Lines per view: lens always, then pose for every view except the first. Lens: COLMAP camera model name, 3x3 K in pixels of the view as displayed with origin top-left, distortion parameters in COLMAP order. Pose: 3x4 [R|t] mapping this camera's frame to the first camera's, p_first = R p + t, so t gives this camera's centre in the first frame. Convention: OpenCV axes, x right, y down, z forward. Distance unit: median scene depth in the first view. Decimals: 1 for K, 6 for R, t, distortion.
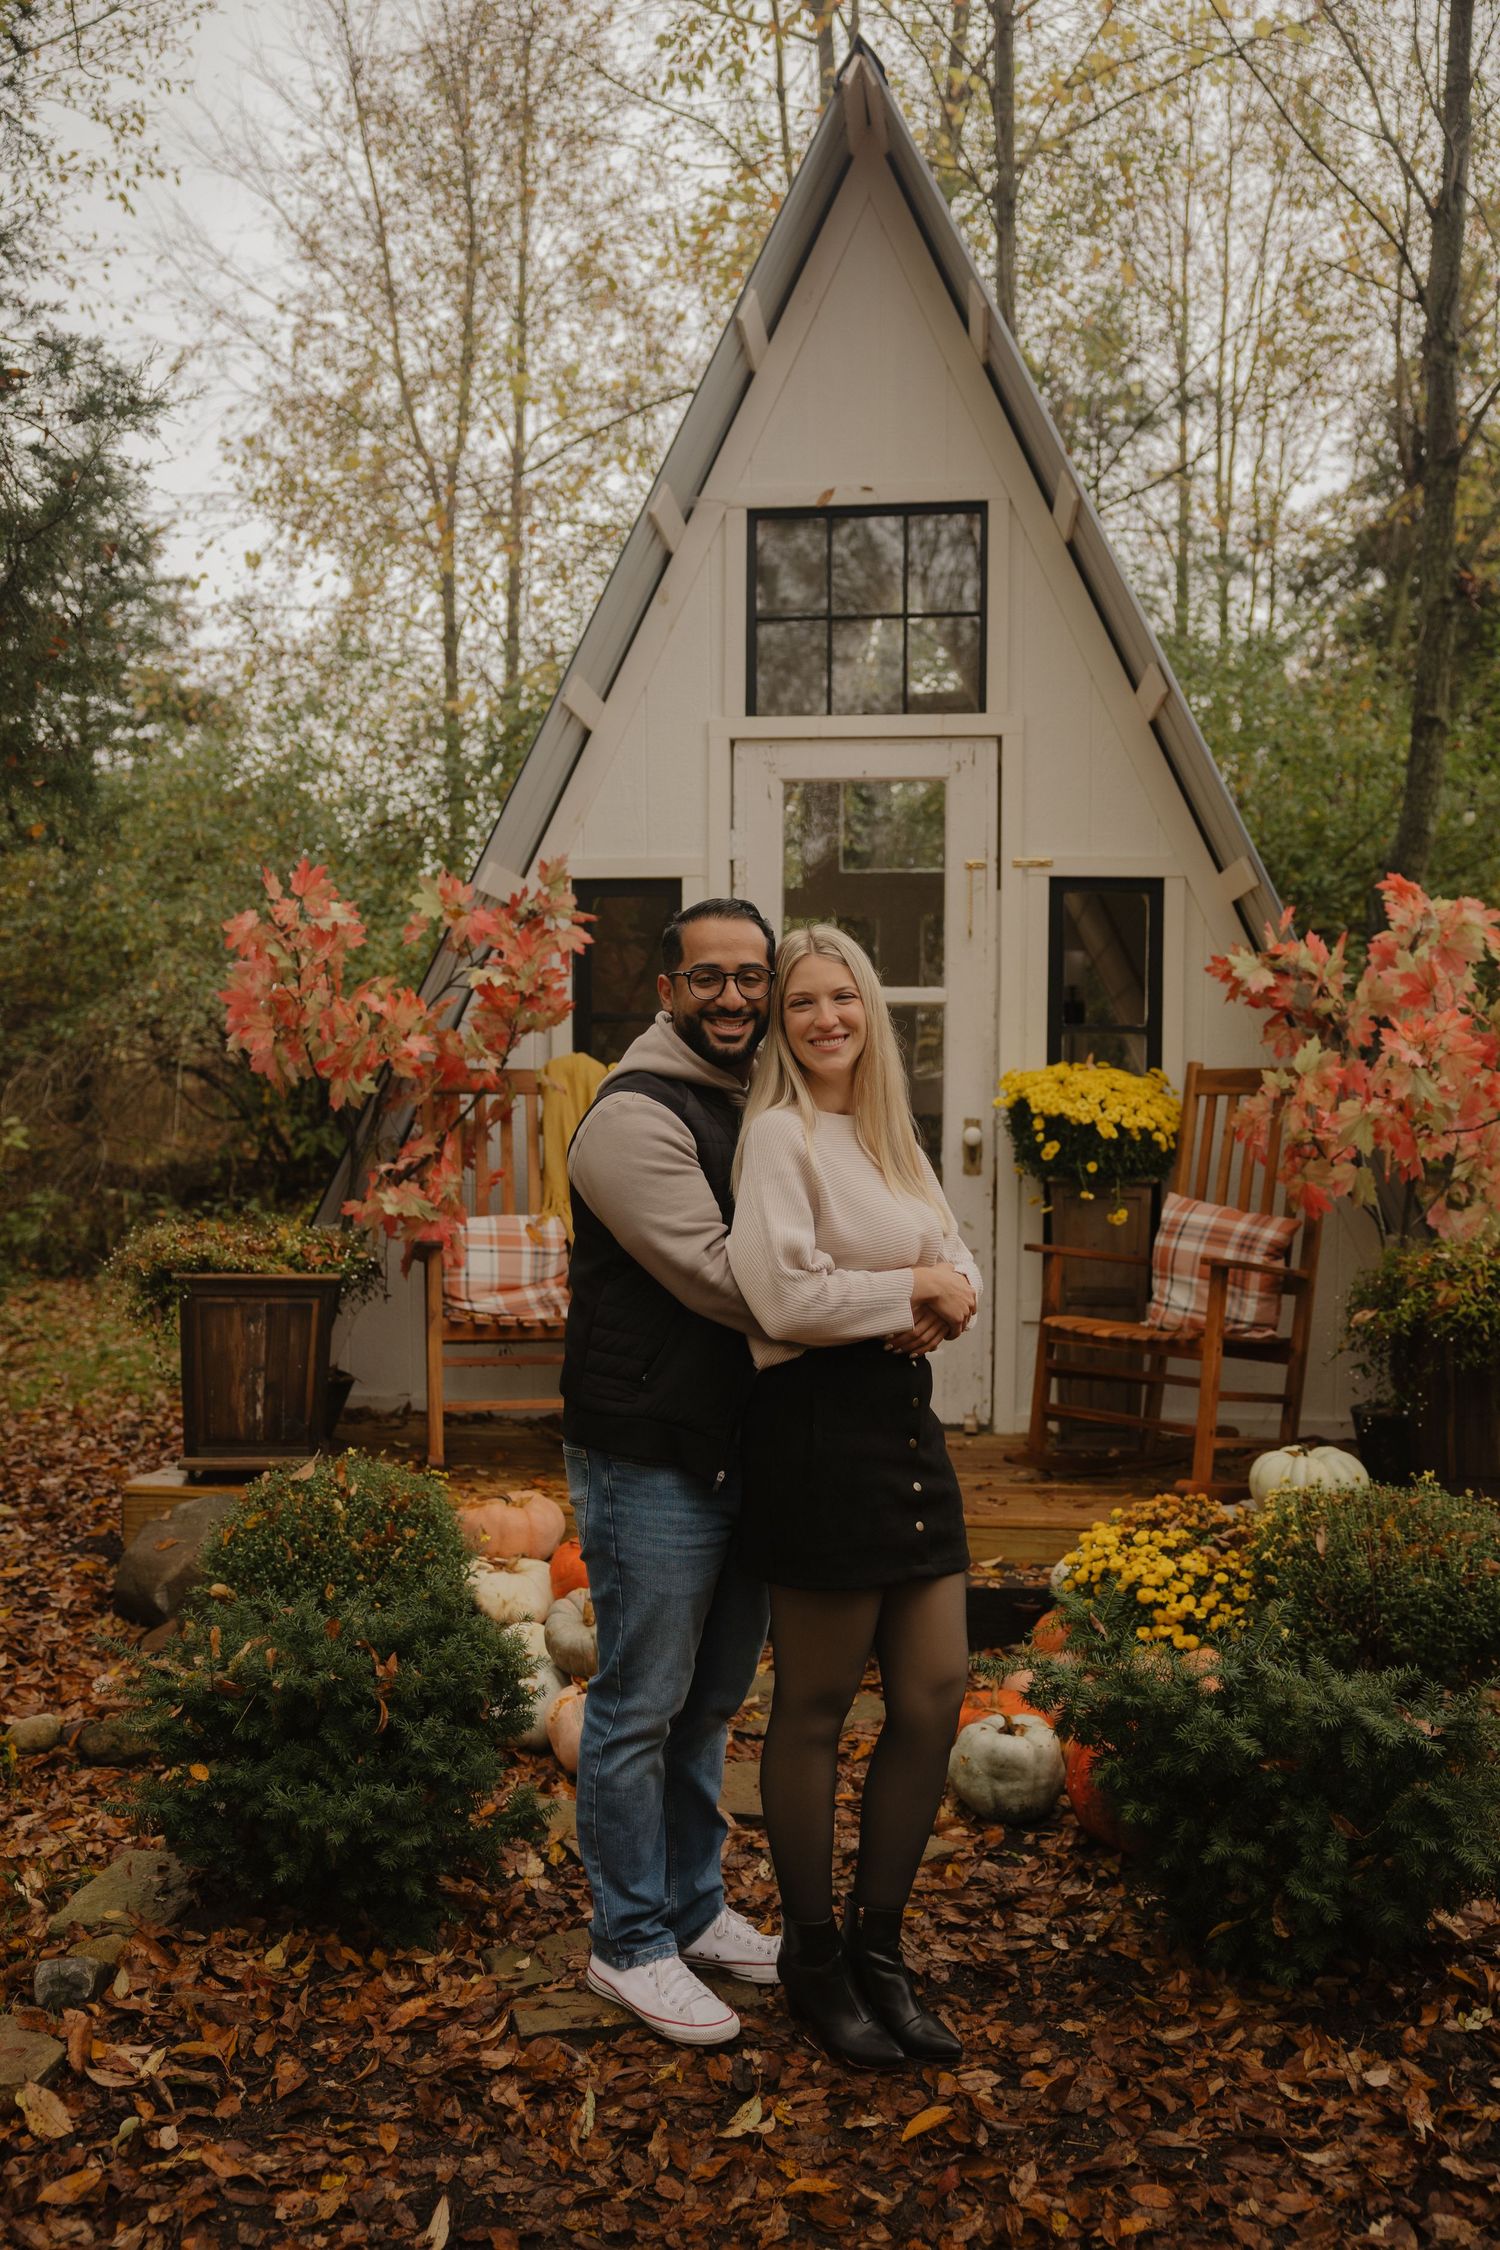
lens RADIAL K [[2035.2, 0, 732.5], [0, 2035.2, 1127.7], [0, 0, 1]] dist [-0.016383, 0.003321]
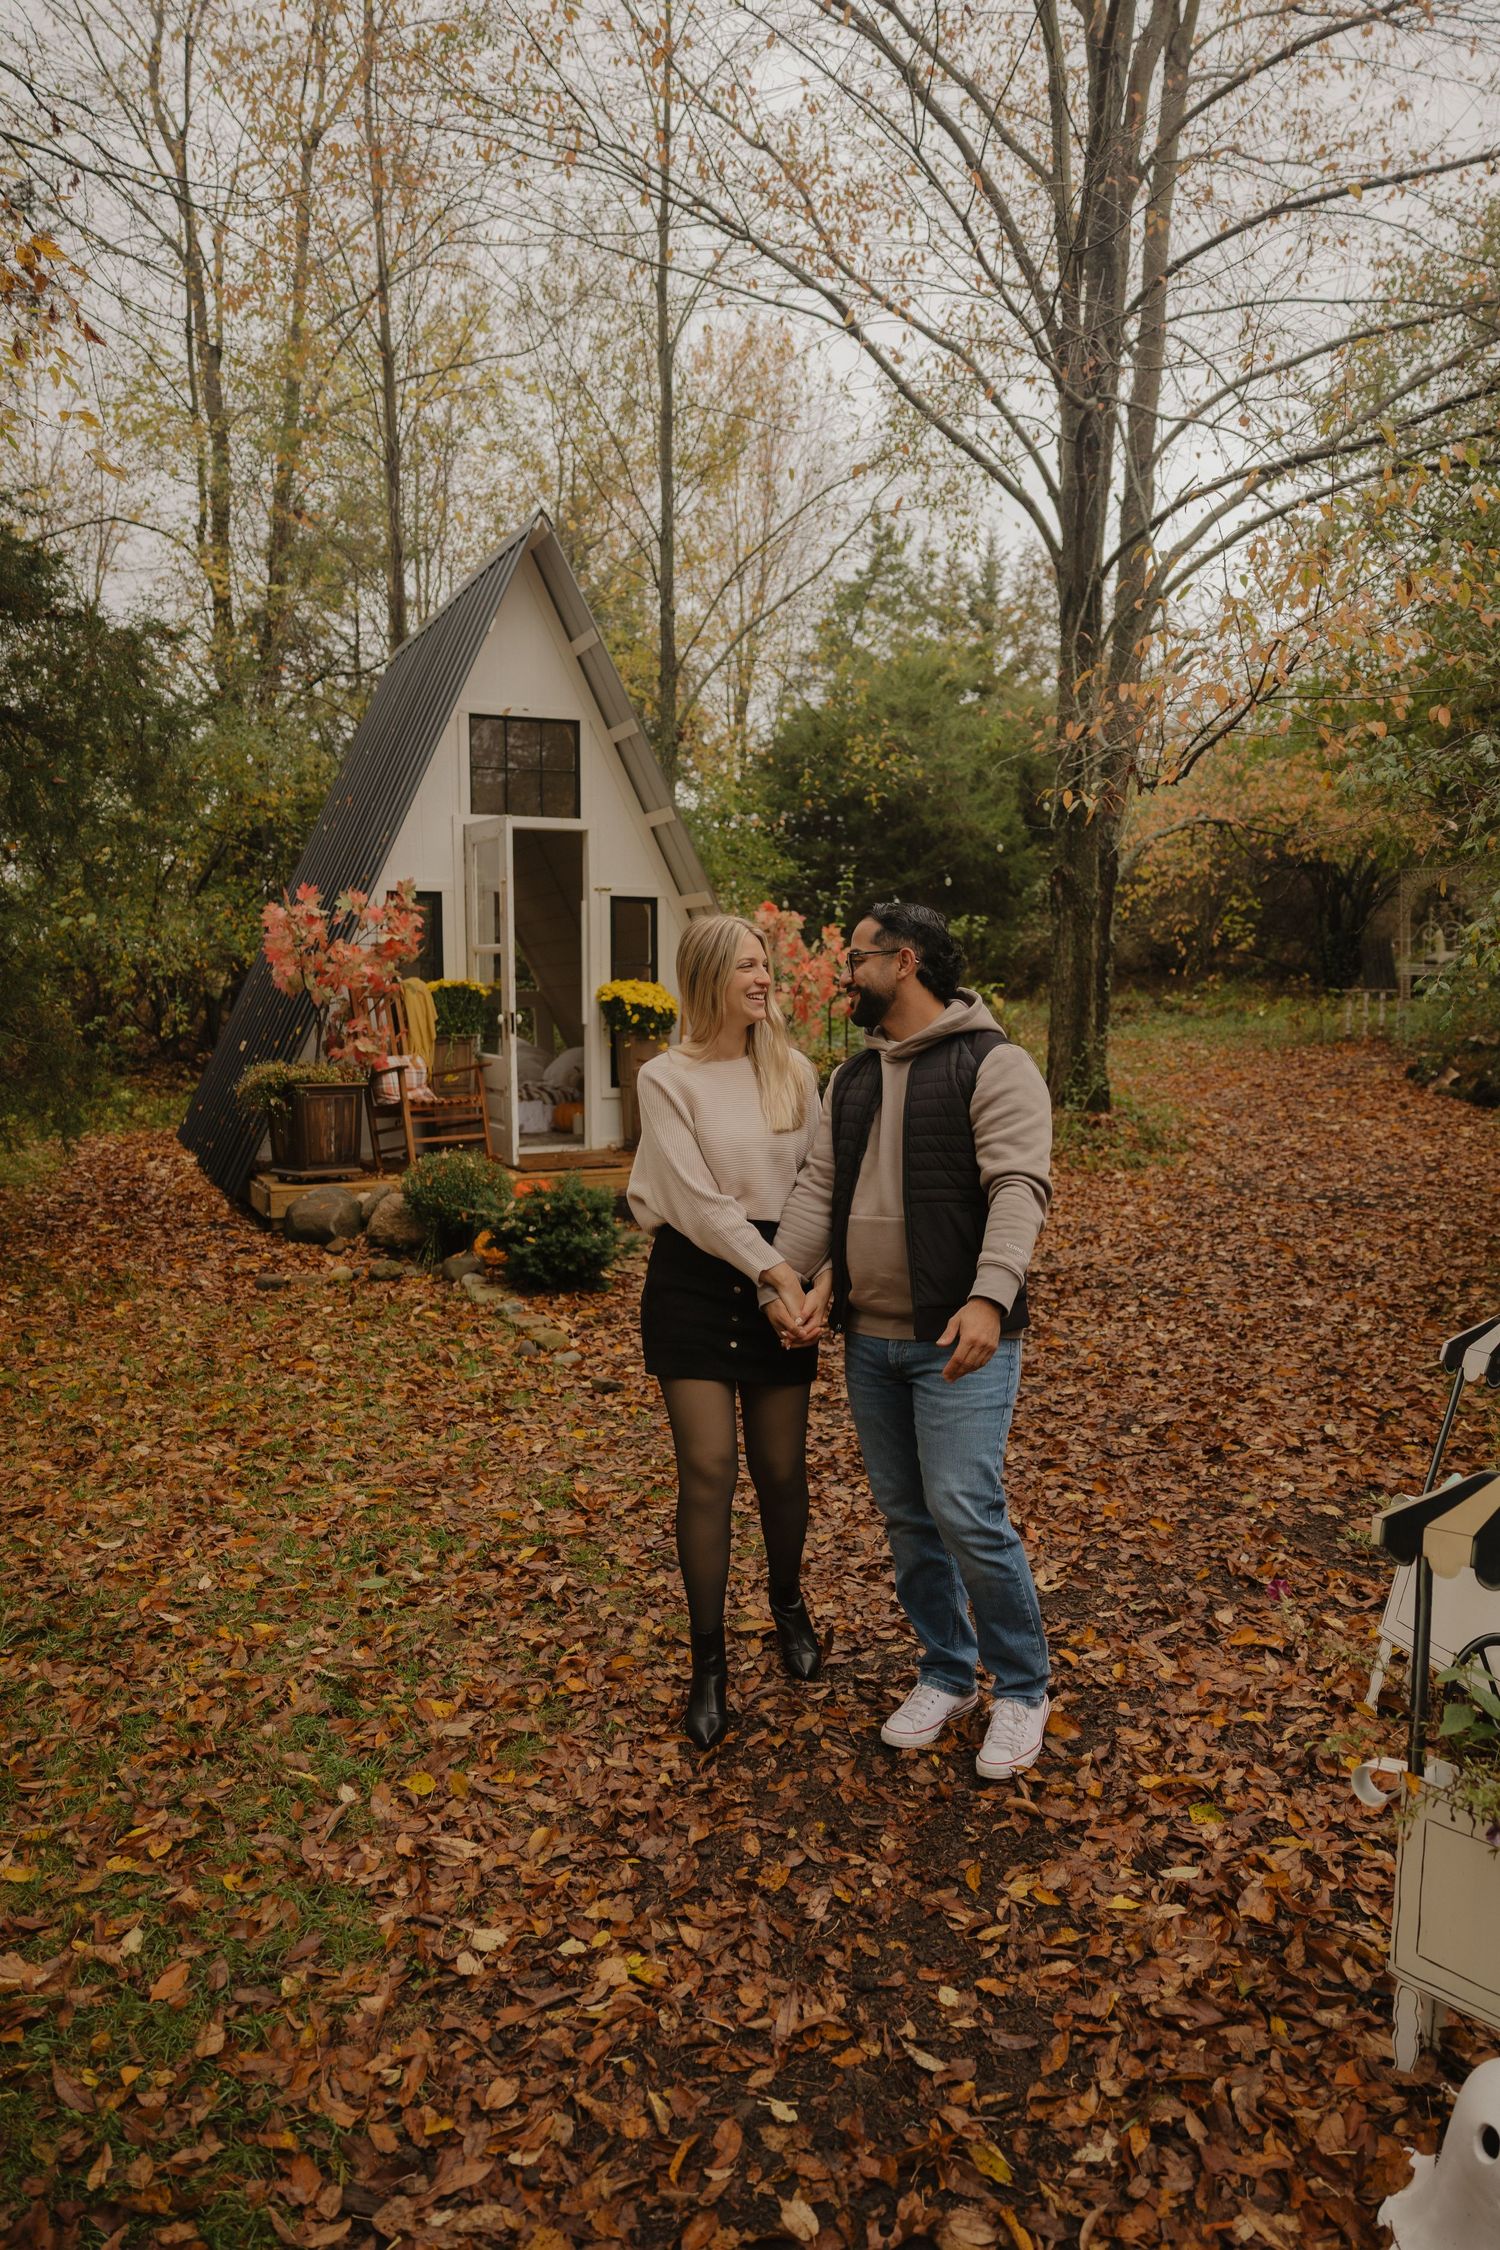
lens RADIAL K [[1530.1, 0, 744.2], [0, 1530.1, 1121.1], [0, 0, 1]] dist [0.001937, 0.001002]
pose [[0.852327, -0.057975, 0.519786, -0.655738], [0.024542, 0.997176, 0.070978, 0.006513], [-0.522433, -0.047740, 0.851343, -0.553117]]
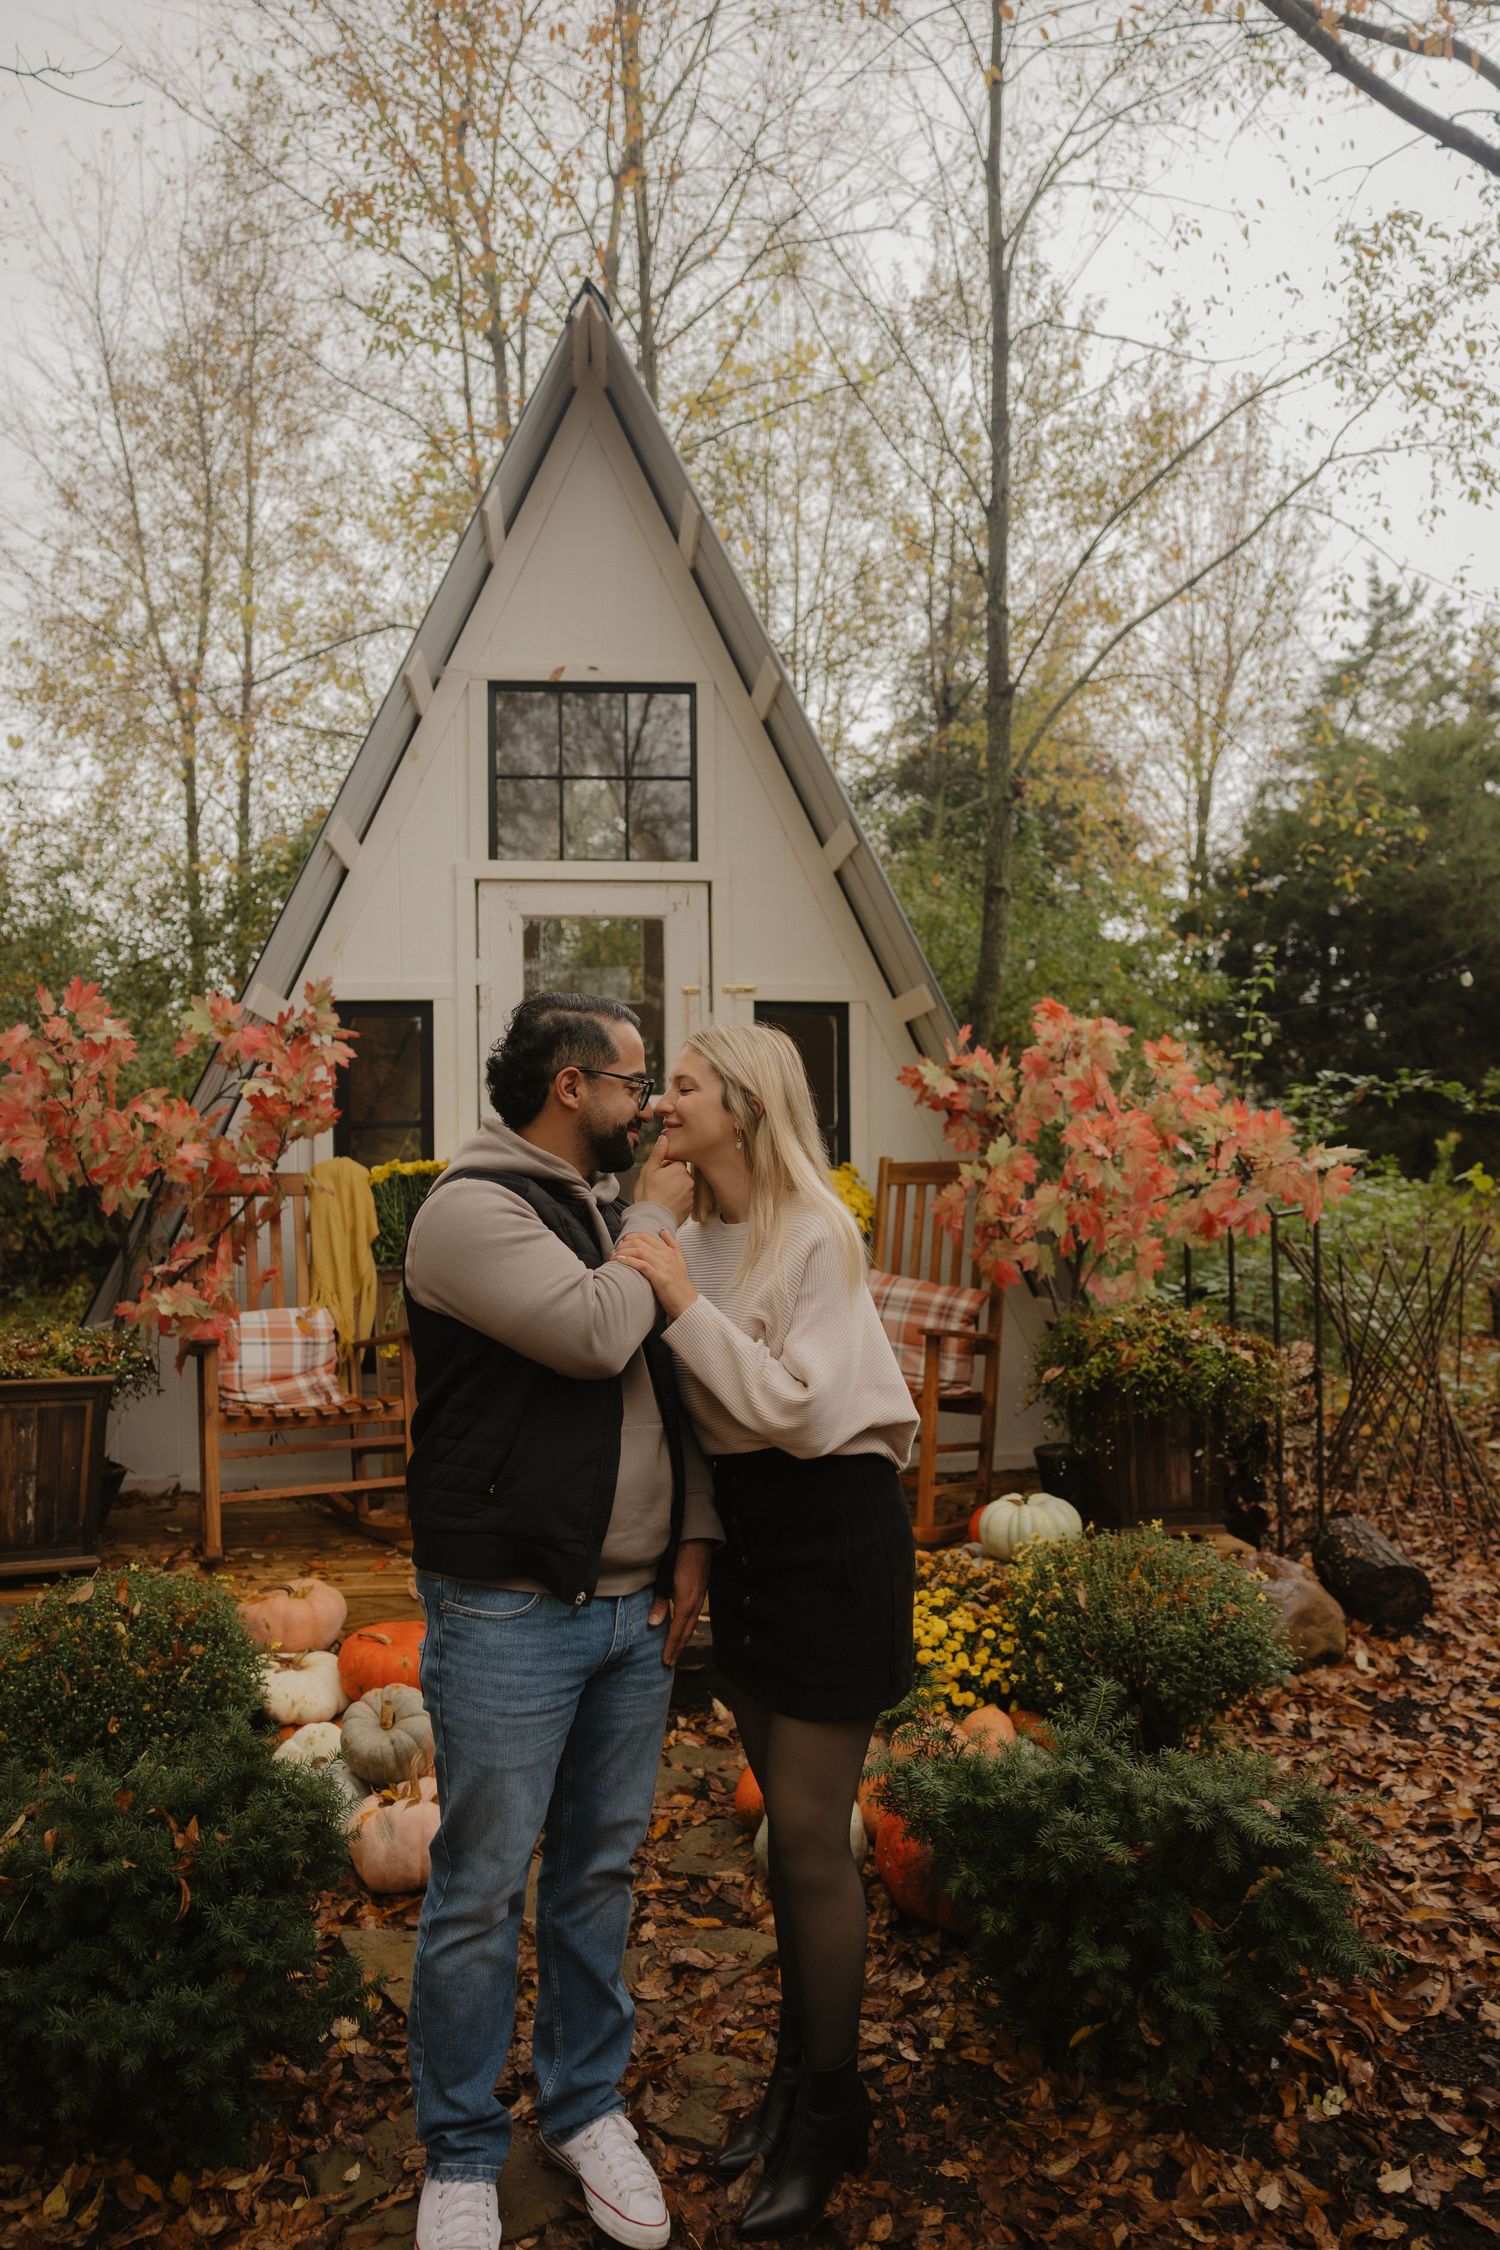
lens RADIAL K [[1511.1, 0, 741.7], [0, 1511.1, 1123.5], [0, 0, 1]] dist [-0.001939, 0.001552]
pose [[0.976490, -0.011042, 0.215279, -0.043498], [0.022531, 0.998445, -0.050990, -0.008969], [-0.214382, 0.054641, 0.975220, 0.167545]]
